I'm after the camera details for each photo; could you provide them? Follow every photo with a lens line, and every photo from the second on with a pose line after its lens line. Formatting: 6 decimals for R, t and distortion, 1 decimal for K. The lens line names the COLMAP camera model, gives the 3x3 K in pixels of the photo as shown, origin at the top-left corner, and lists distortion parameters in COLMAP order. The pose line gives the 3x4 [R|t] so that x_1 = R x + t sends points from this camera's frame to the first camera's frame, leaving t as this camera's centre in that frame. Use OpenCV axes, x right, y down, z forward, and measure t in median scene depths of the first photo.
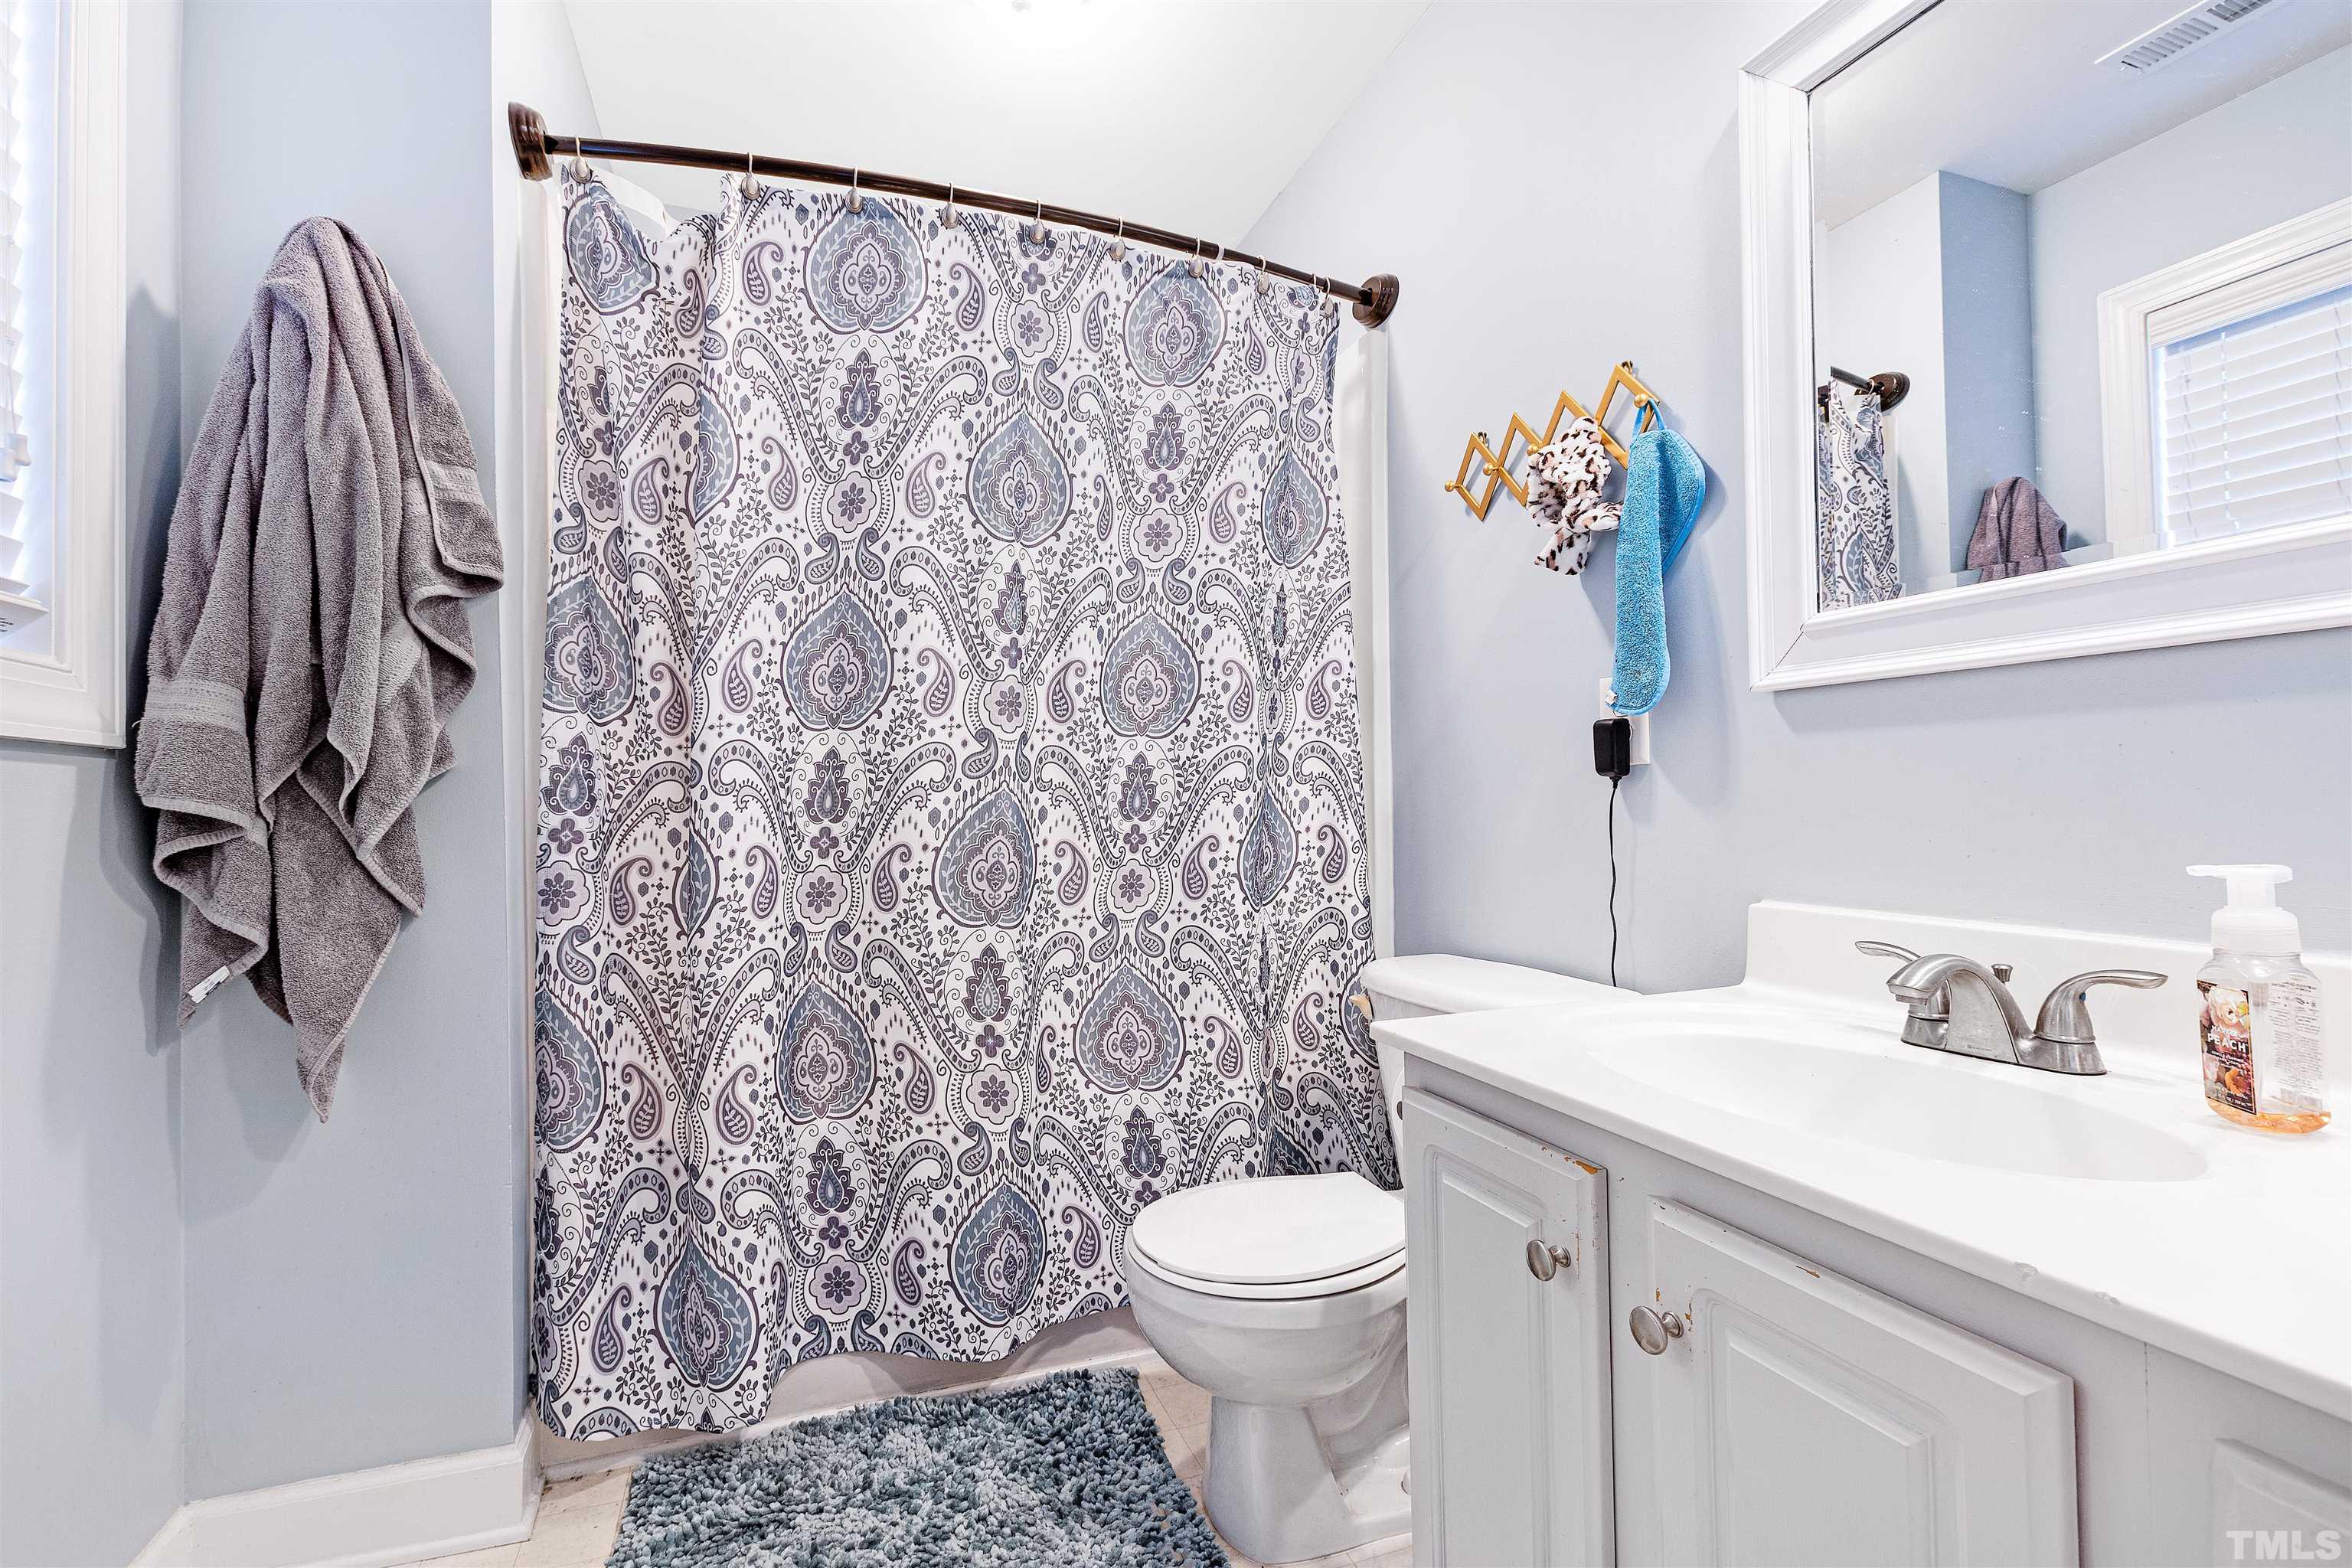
lens RADIAL K [[1030.6, 0, 1169.4], [0, 1030.6, 802.5], [0, 0, 1]] dist [0.007958, -0.004035]
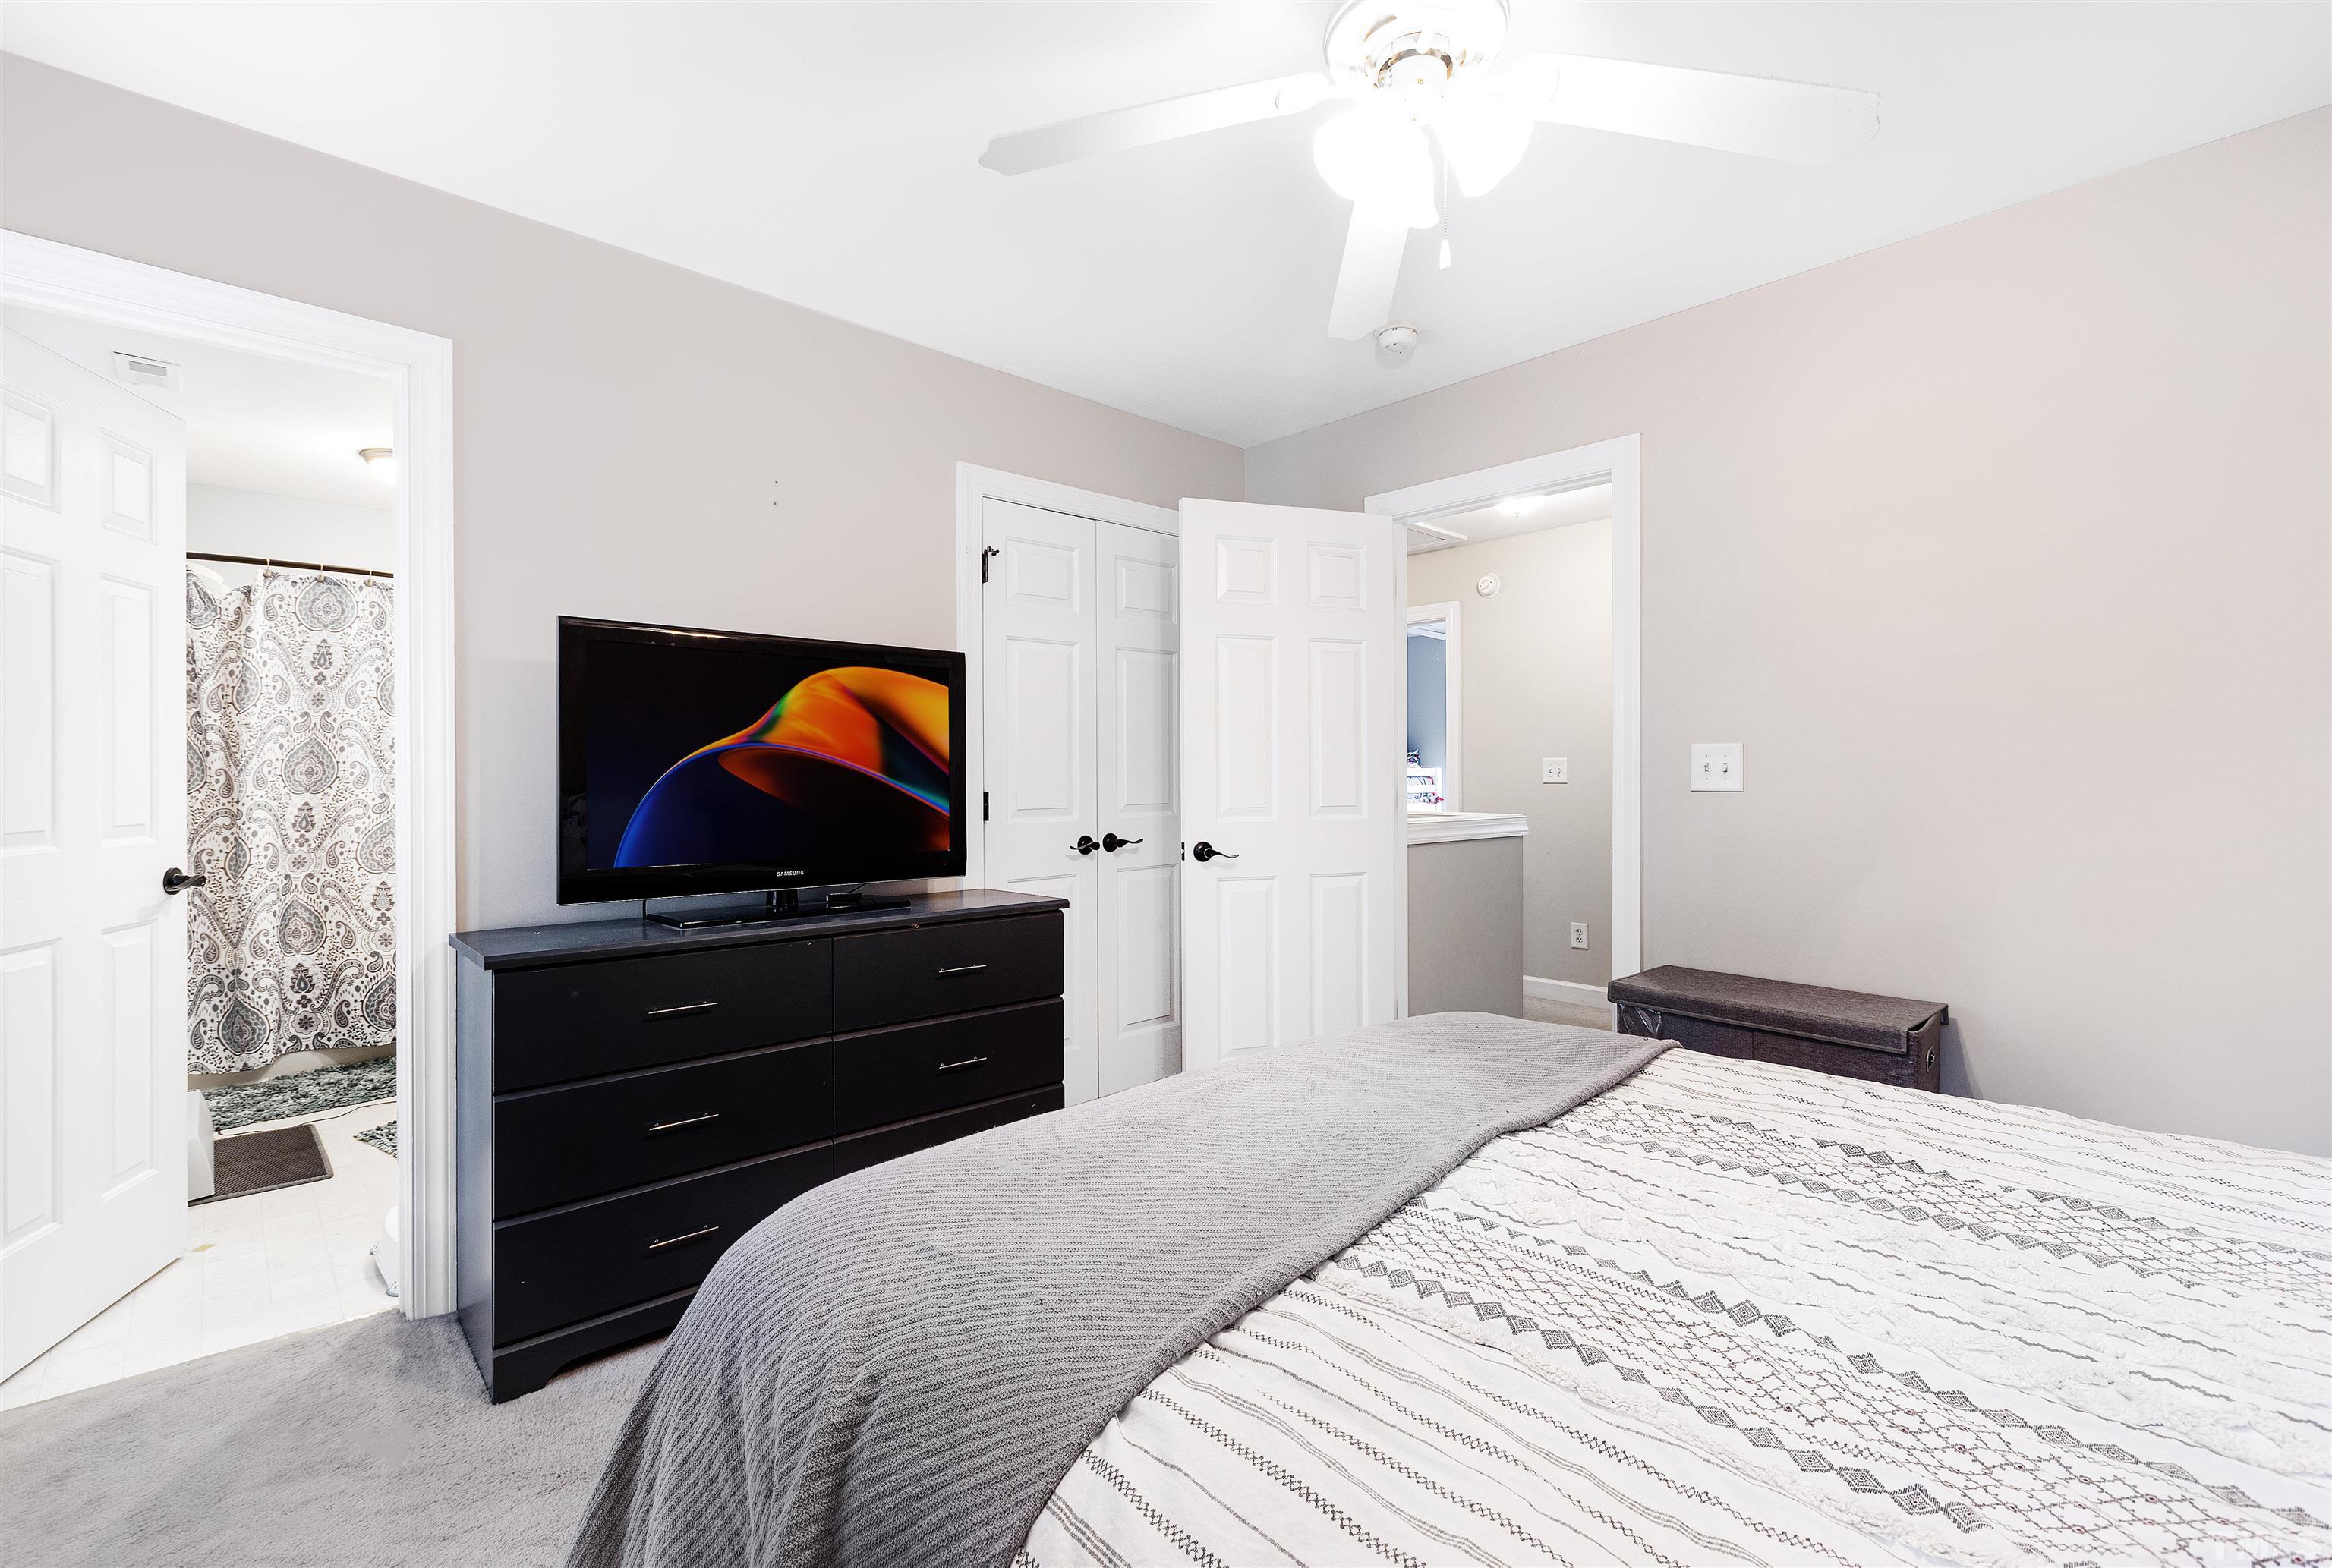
lens RADIAL K [[1047.5, 0, 1162.4], [0, 1047.5, 761.6], [0, 0, 1]] dist [0.005810, -0.000509]
pose [[0.921286, 0.012089, 0.388697, 0.576735], [-0.013262, 0.999912, 0.000335, -0.177664], [-0.388659, -0.005463, 0.921366, -2.100908]]
